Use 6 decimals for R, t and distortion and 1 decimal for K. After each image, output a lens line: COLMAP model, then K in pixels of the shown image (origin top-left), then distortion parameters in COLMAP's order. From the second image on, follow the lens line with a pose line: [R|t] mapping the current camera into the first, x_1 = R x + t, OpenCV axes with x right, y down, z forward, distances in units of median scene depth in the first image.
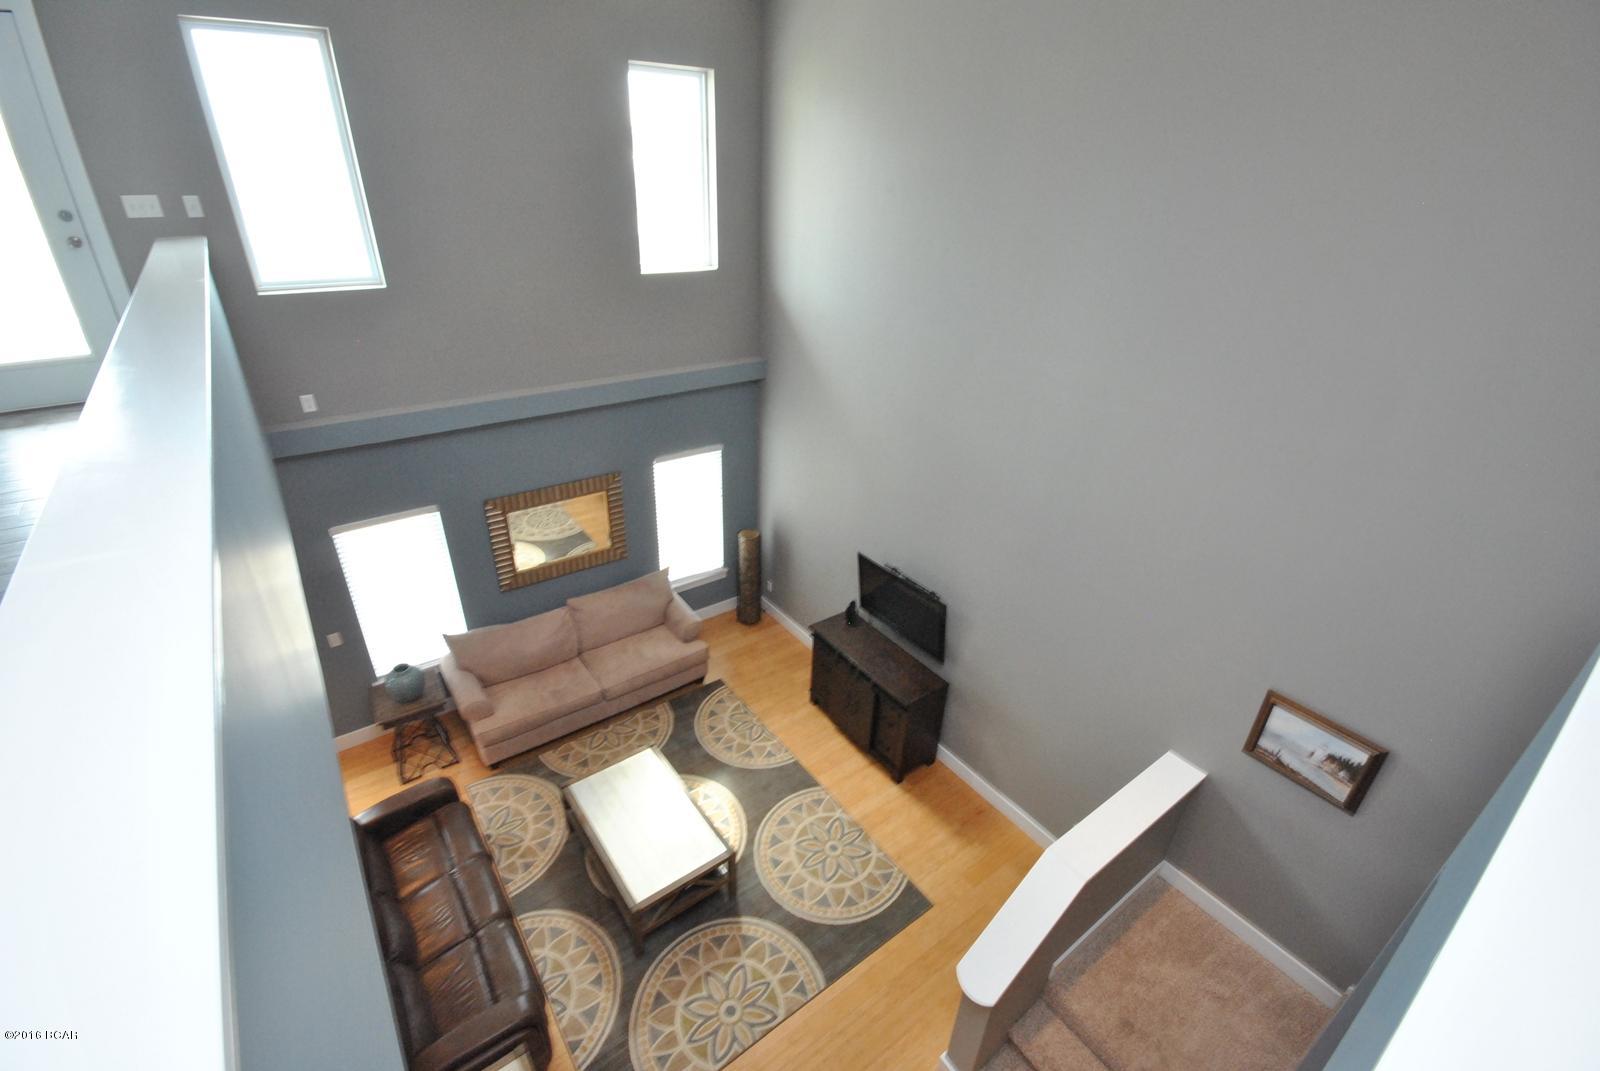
lens RADIAL K [[706.1, 0, 803.3], [0, 706.1, 537.1], [0, 0, 1]] dist [-0.000957, -0.000377]
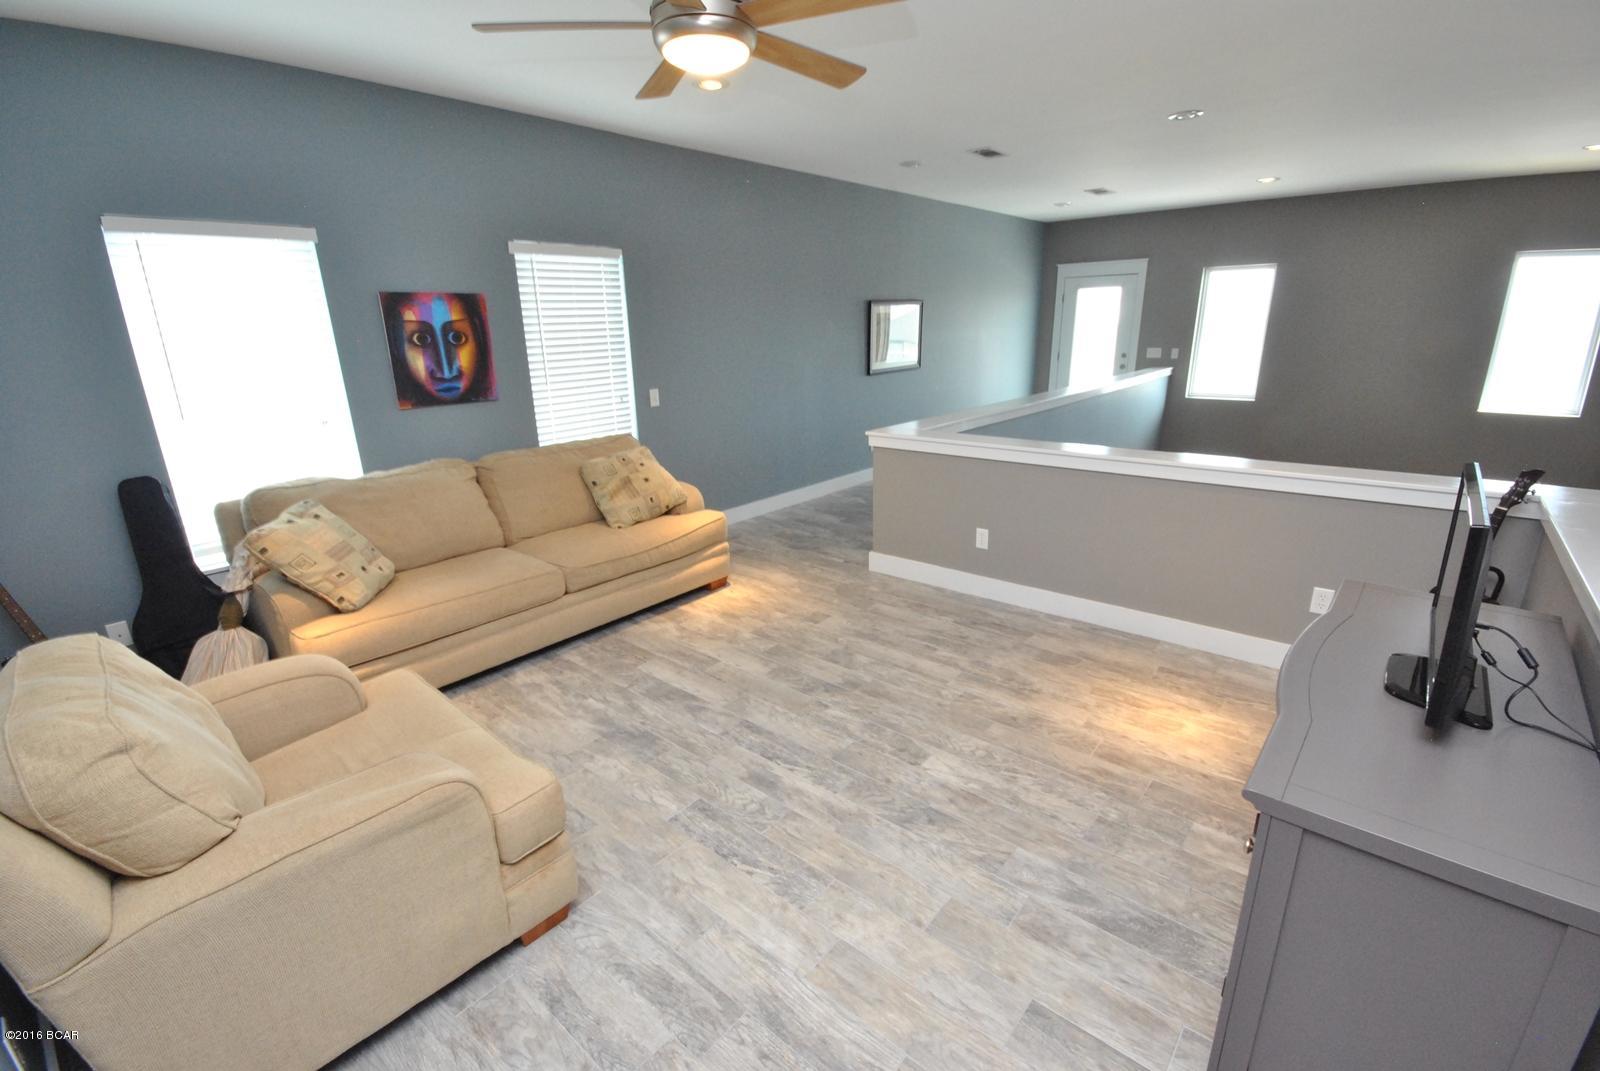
lens RADIAL K [[706.1, 0, 803.3], [0, 706.1, 537.1], [0, 0, 1]] dist [-0.000957, -0.000377]
pose [[0.221089, 0.241497, -0.944880, 0.689839], [-0.439659, 0.889499, 0.124468, 0.164452], [0.870528, 0.387907, 0.302835, -0.262020]]
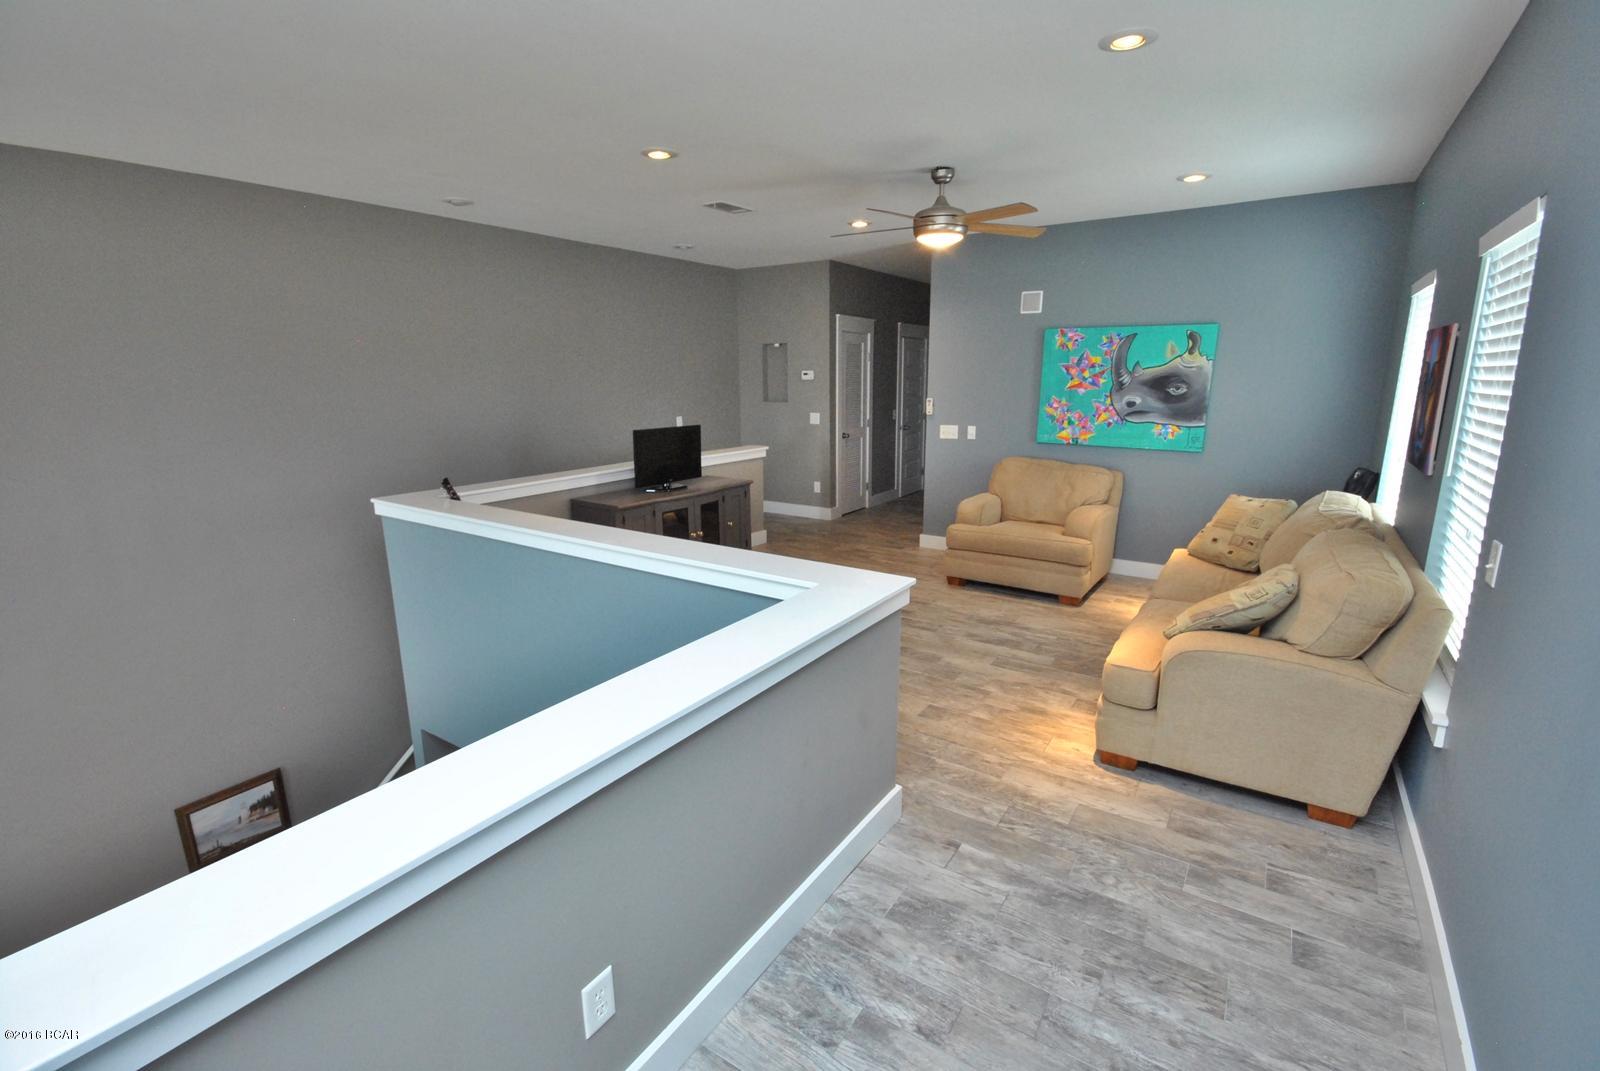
lens RADIAL K [[701.1, 0, 803.8], [0, 701.1, 533.8], [0, 0, 1]] dist [-0.001584, -0.004054]
pose [[-0.330913, -0.241673, 0.912190, -0.339279], [0.447721, 0.810716, 0.377208, -0.064585], [-0.830688, 0.533229, -0.160074, 0.072101]]
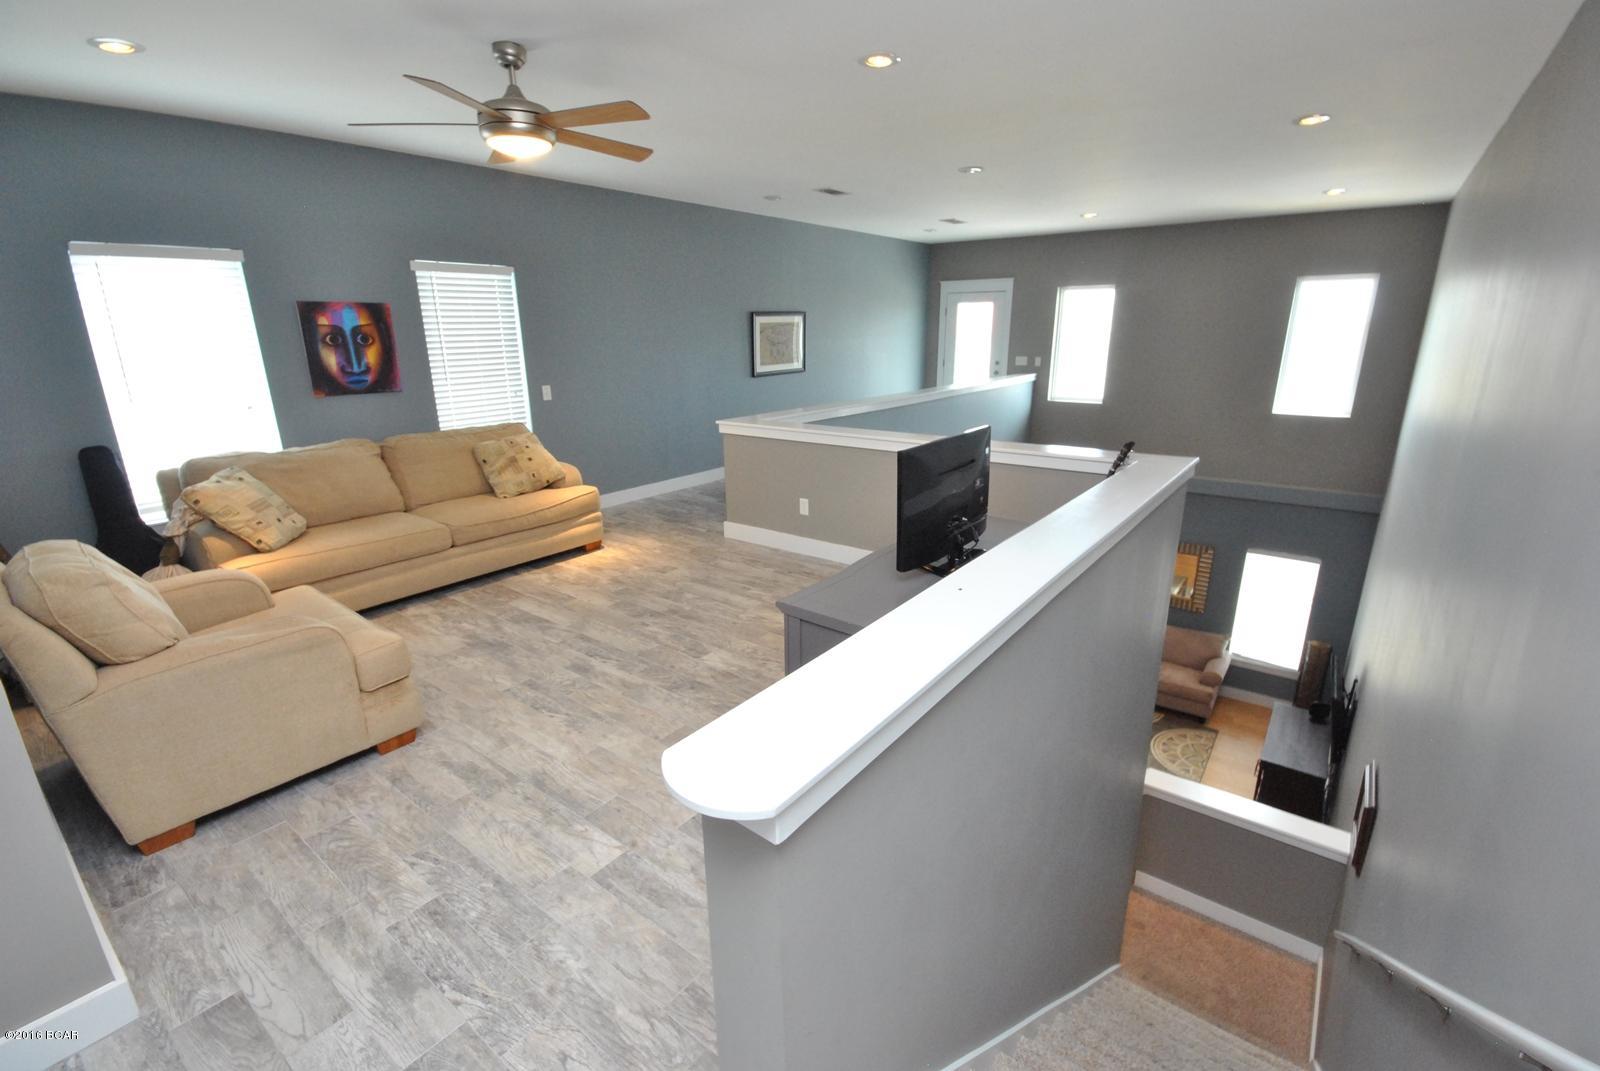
lens RADIAL K [[704.4, 0, 804.7], [0, 704.4, 537.4], [0, 0, 1]] dist [-0.001512, -0.001191]
pose [[0.275385, 0.234012, -0.932417, 0.876989], [-0.443627, 0.891405, 0.092696, 0.129166], [0.852853, 0.388119, 0.349293, -0.185260]]
